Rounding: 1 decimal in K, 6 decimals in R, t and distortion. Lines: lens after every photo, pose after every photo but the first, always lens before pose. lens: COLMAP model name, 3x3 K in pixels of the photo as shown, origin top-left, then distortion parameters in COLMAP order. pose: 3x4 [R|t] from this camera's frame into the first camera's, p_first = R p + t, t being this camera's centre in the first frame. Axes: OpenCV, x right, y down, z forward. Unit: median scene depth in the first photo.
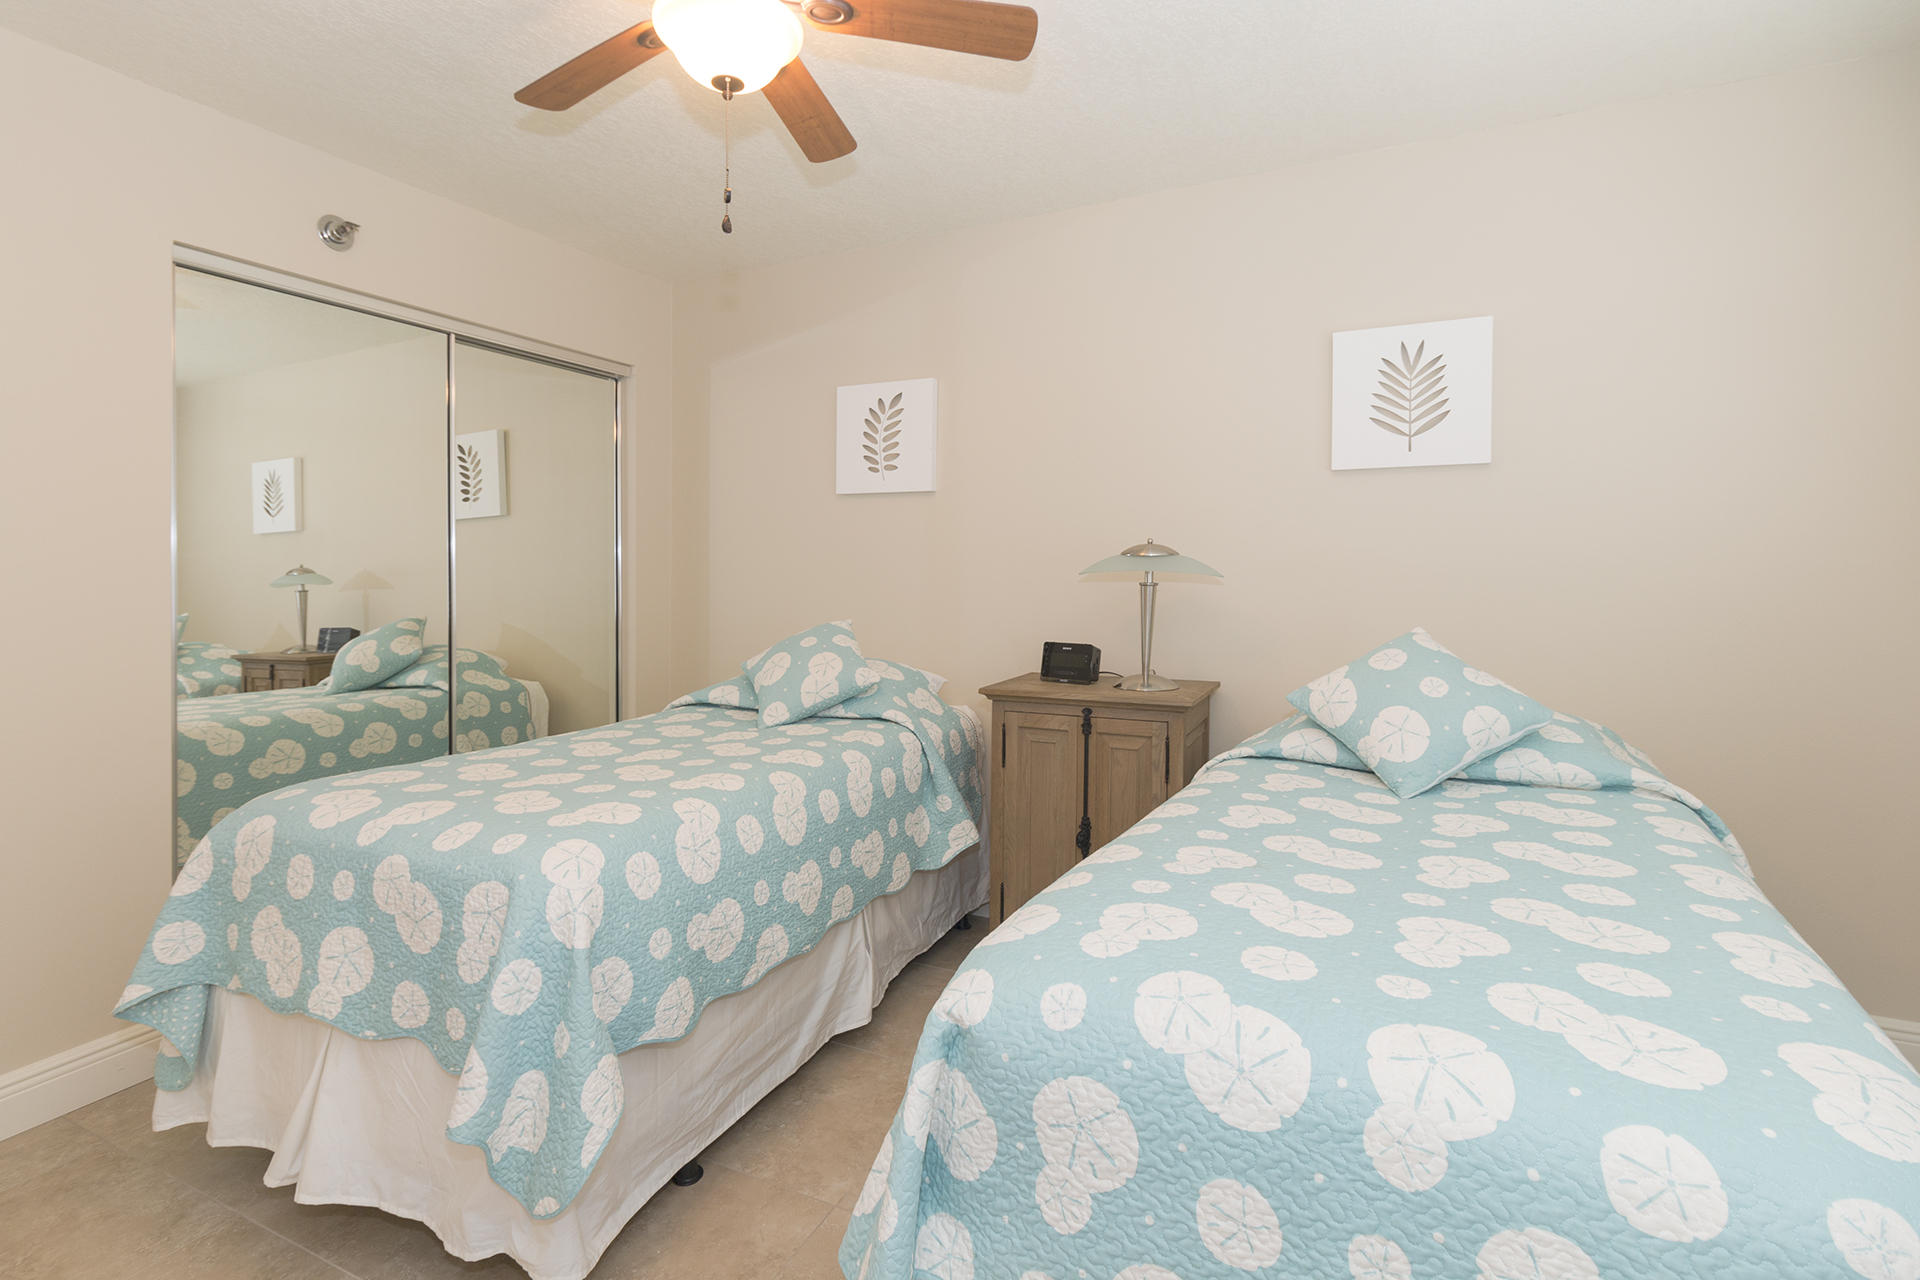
lens RADIAL K [[889.8, 0, 959.7], [0, 889.8, 570.2], [0, 0, 1]] dist [0.002314, 0.000107]
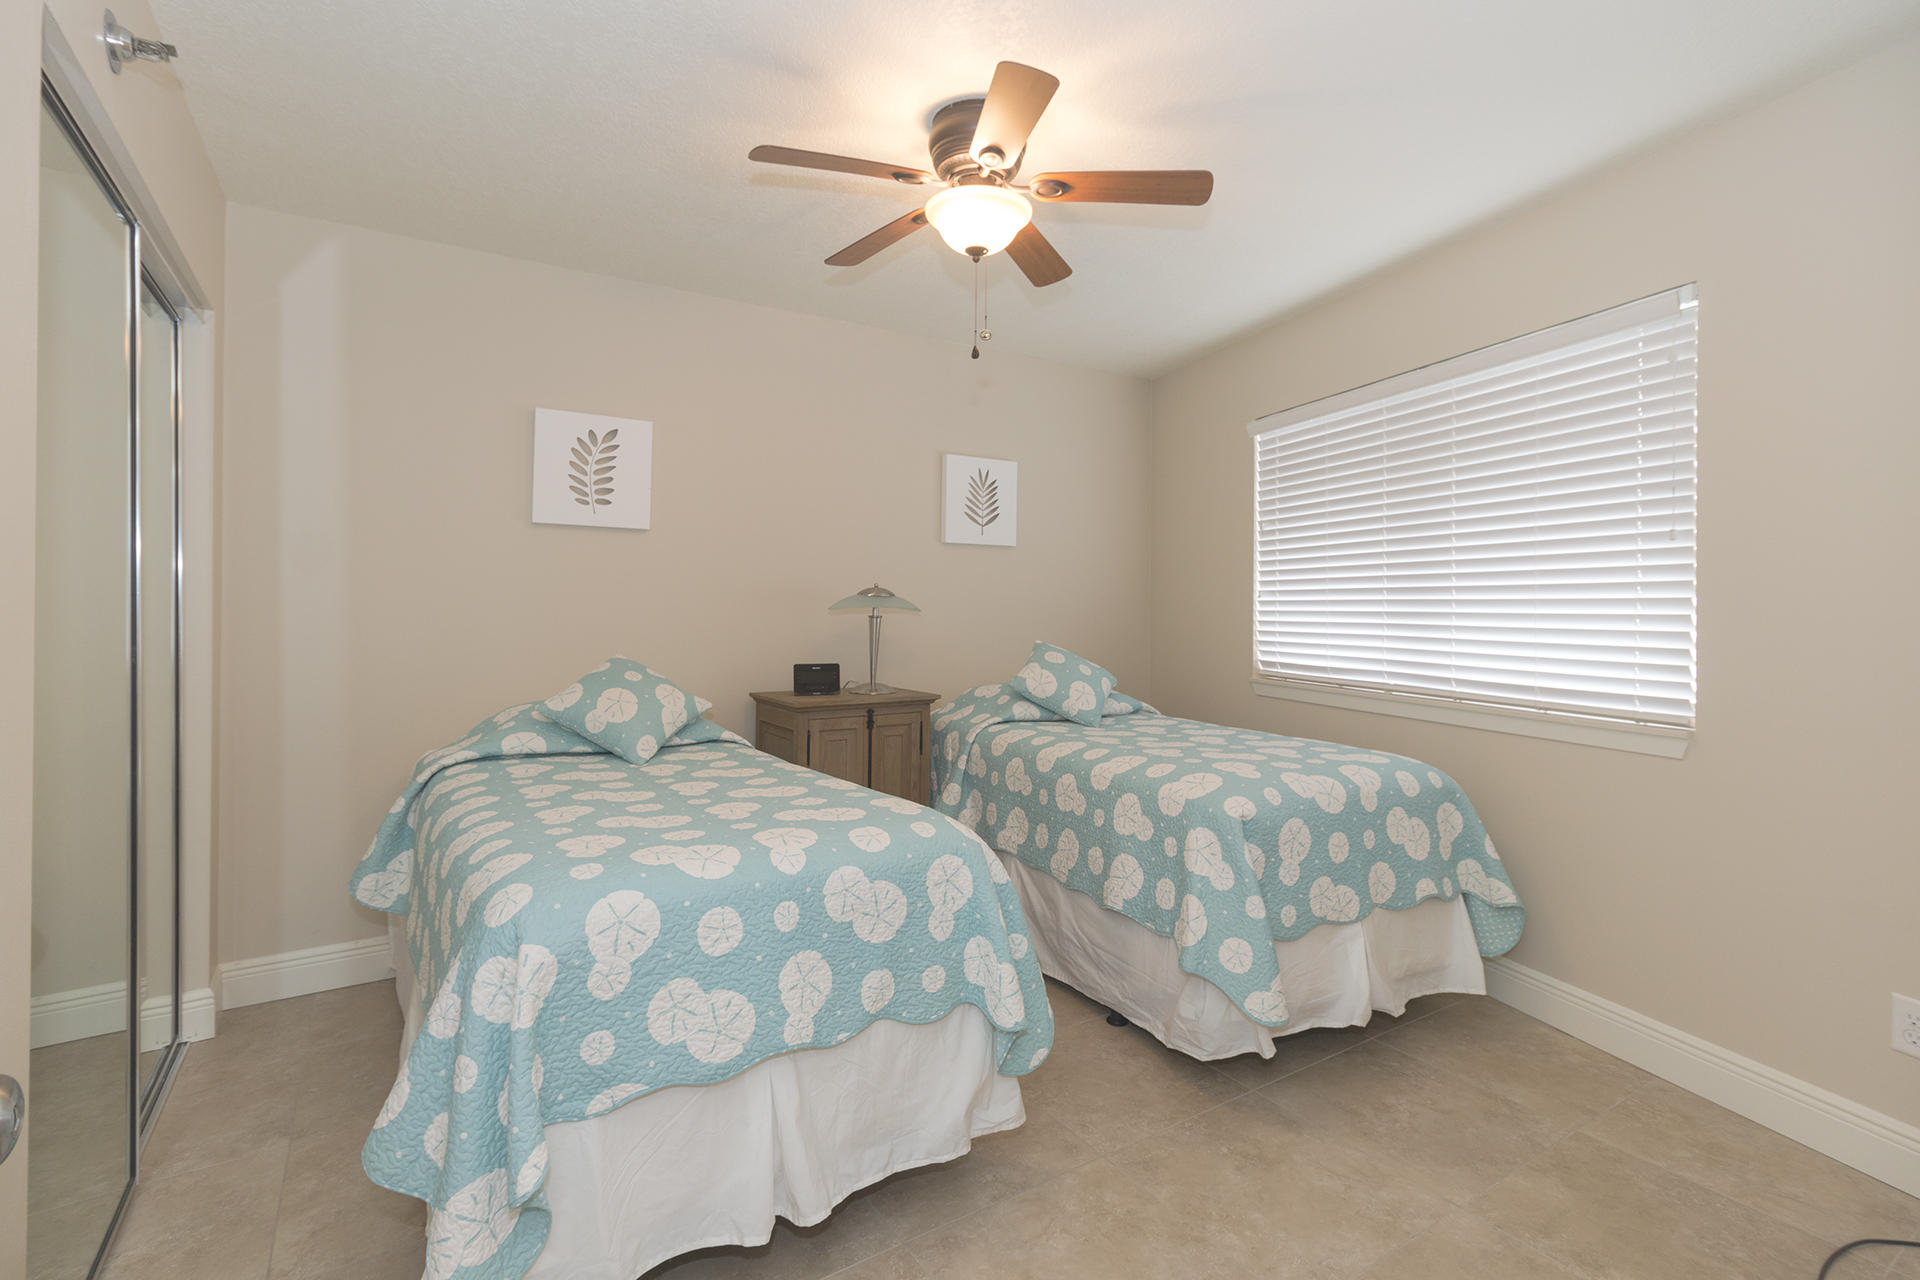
lens RADIAL K [[866.9, 0, 934.8], [0, 866.9, 603.7], [0, 0, 1]] dist [0.000520, 0.000390]
pose [[0.539991, 0.009754, 0.841614, -0.865270], [-0.005631, 0.999952, -0.007977, 0.005751], [-0.841652, -0.000432, 0.540021, 0.202890]]
